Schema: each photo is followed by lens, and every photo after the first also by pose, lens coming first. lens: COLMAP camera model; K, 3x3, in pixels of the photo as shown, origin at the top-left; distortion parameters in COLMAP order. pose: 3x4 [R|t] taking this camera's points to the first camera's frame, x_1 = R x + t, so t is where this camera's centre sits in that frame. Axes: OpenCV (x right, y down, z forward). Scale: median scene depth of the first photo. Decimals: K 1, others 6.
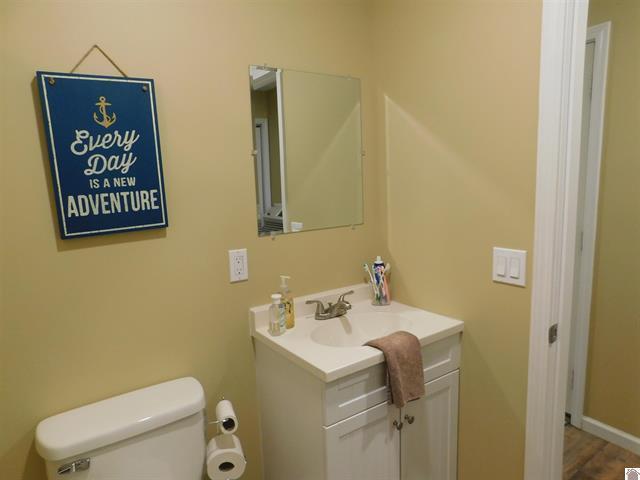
lens RADIAL K [[425.5, 0, 320.5], [0, 425.5, 238.9], [0, 0, 1]] dist [-0.052737, 0.033671]
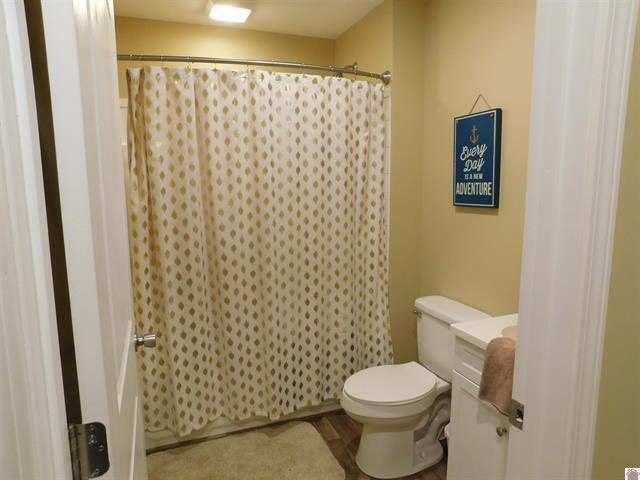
lens RADIAL K [[425.5, 0, 320.3], [0, 425.5, 240.1], [0, 0, 1]] dist [-0.052737, 0.033671]
pose [[-0.236809, 0.182157, -0.954327, 1.310633], [-0.127914, 0.967870, 0.216483, -0.176261], [0.963099, 0.173337, -0.205900, 0.812567]]
